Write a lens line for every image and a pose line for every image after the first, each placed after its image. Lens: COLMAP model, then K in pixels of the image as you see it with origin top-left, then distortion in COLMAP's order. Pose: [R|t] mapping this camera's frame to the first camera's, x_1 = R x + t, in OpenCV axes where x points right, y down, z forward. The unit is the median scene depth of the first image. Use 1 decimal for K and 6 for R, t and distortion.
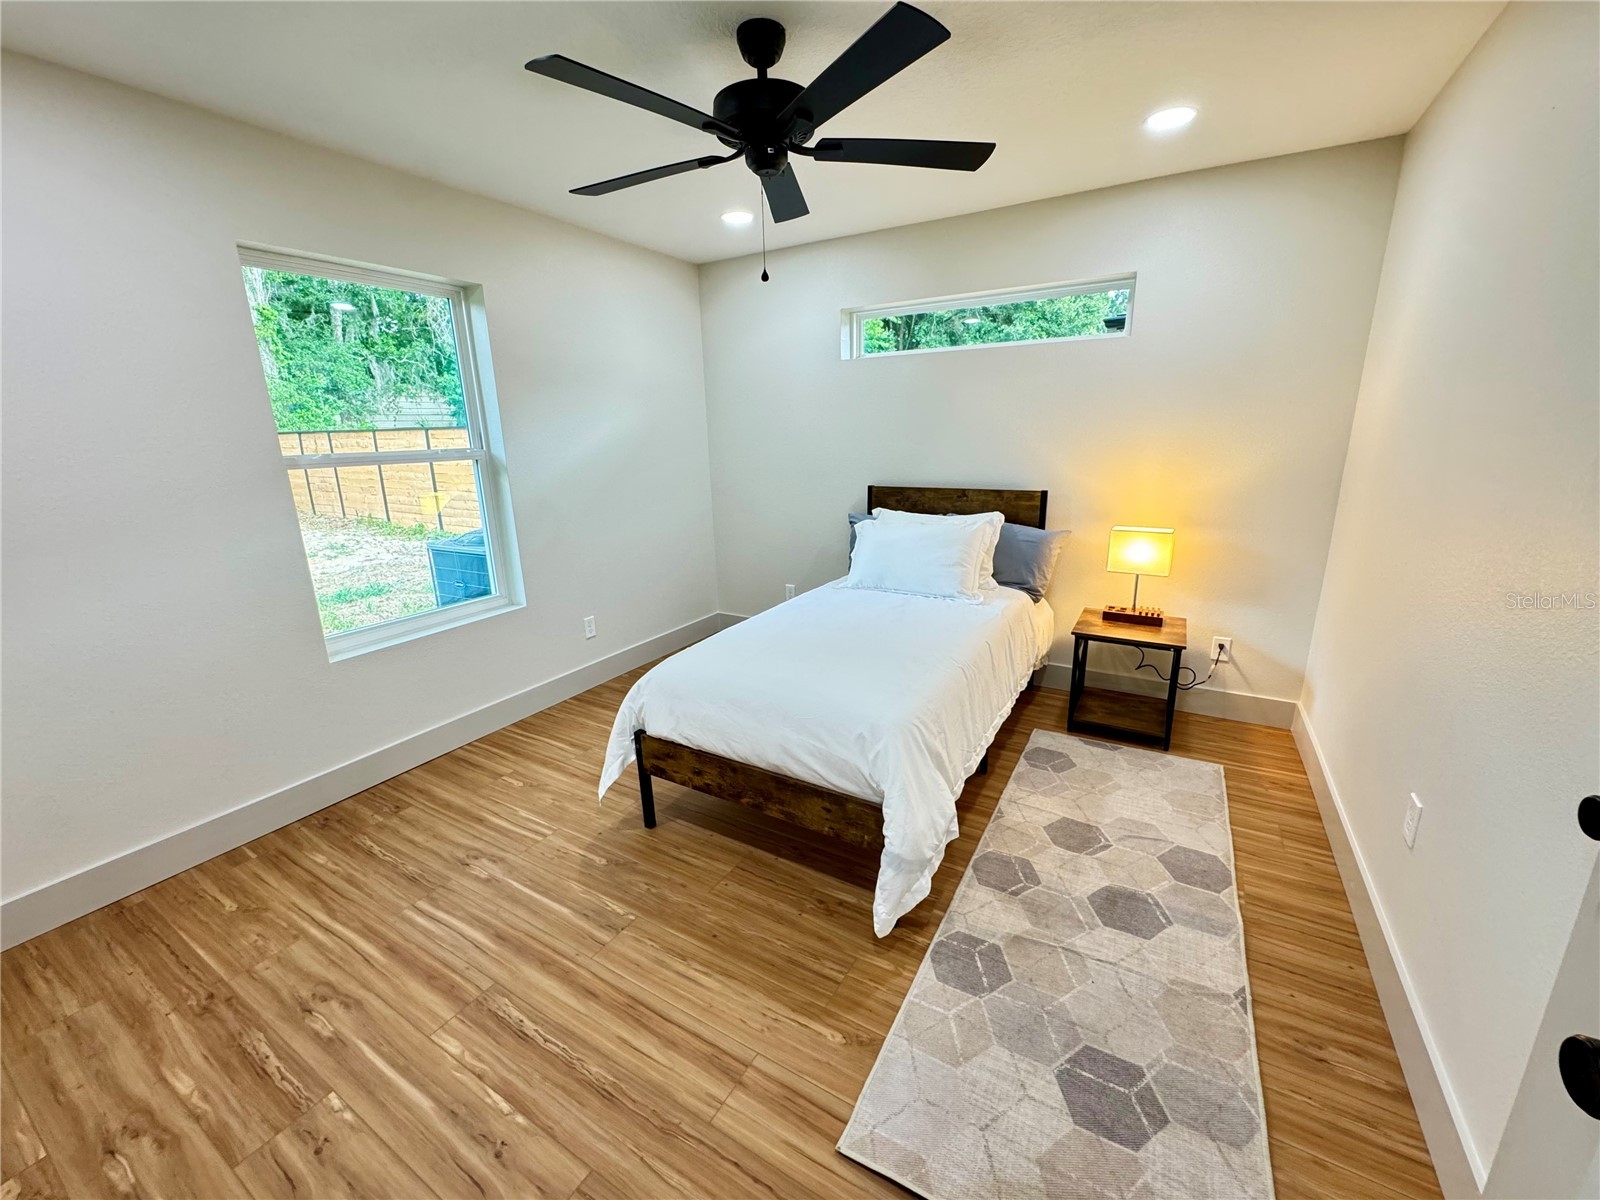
lens RADIAL K [[641.2, 0, 799.7], [0, 641.2, 597.9], [0, 0, 1]] dist [-0.002395, 0.000367]
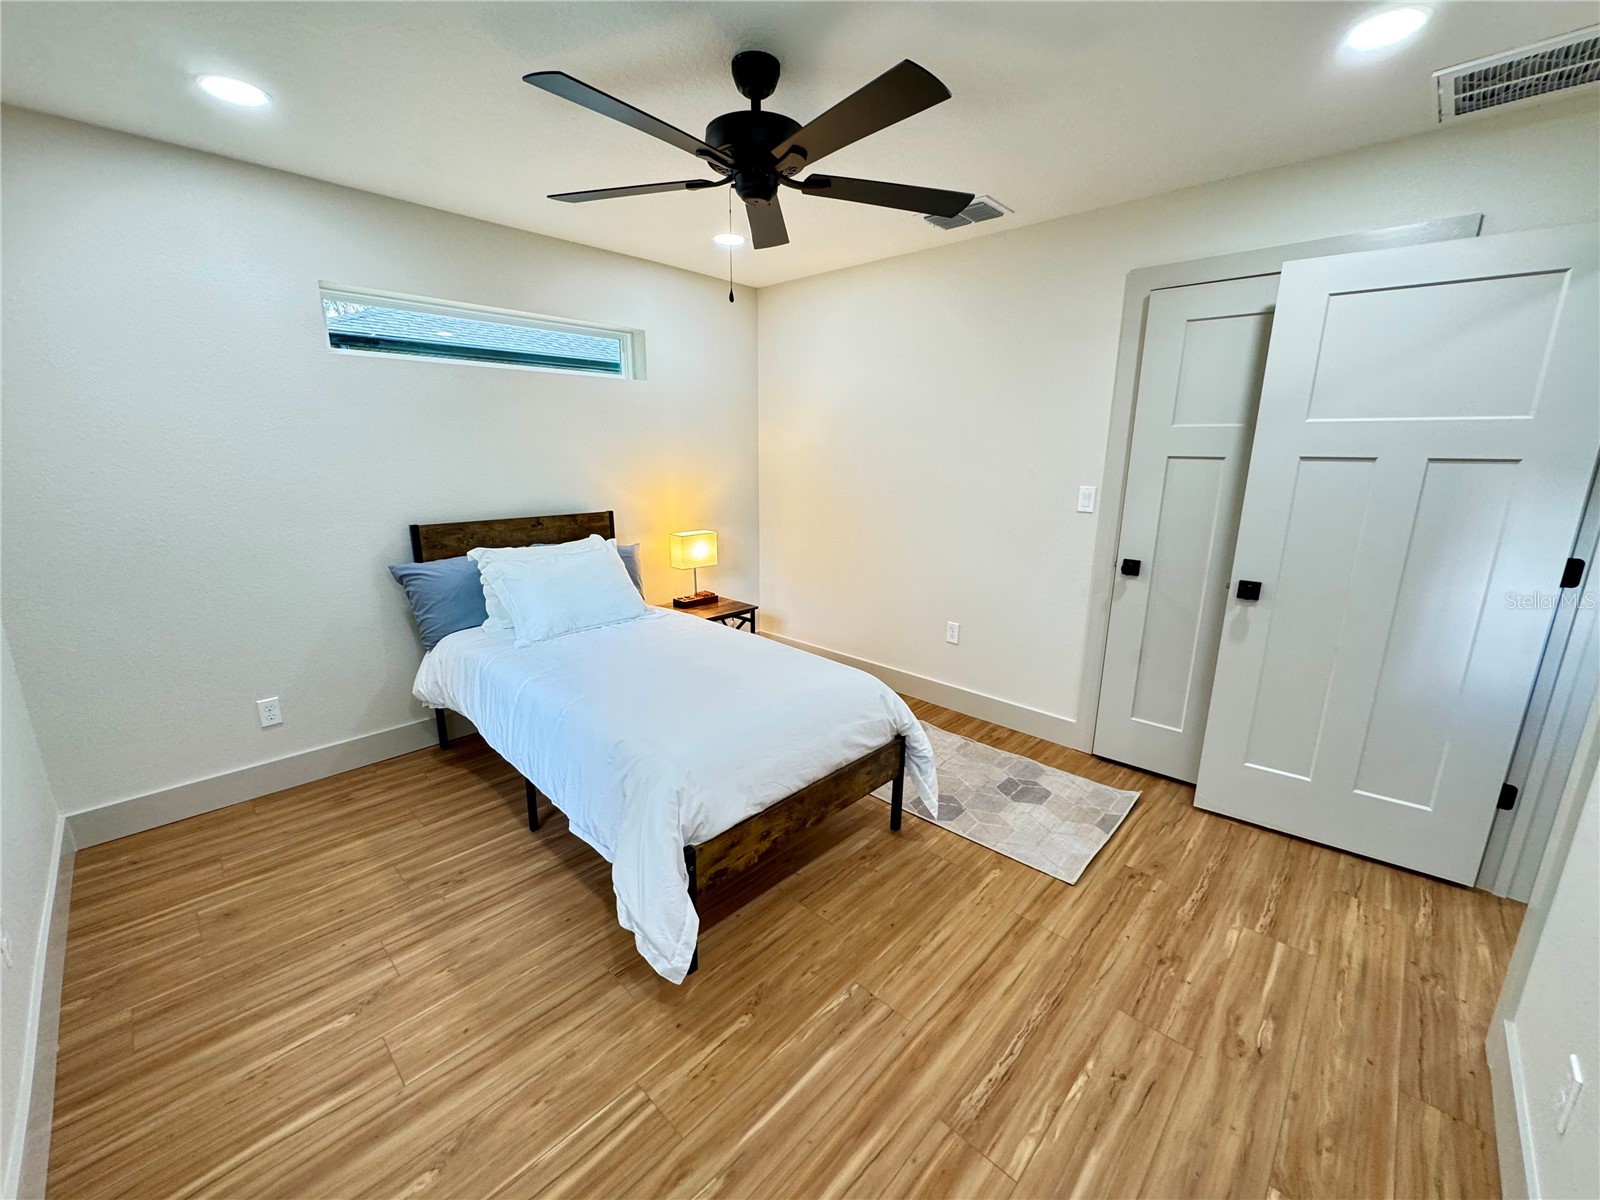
lens RADIAL K [[641.2, 0, 799.7], [0, 641.2, 597.9], [0, 0, 1]] dist [-0.002395, 0.000367]
pose [[0.222569, -0.200155, 0.954149, -1.219596], [0.237403, 0.960365, 0.146081, -0.213534], [-0.945570, 0.194004, 0.261265, 0.862432]]
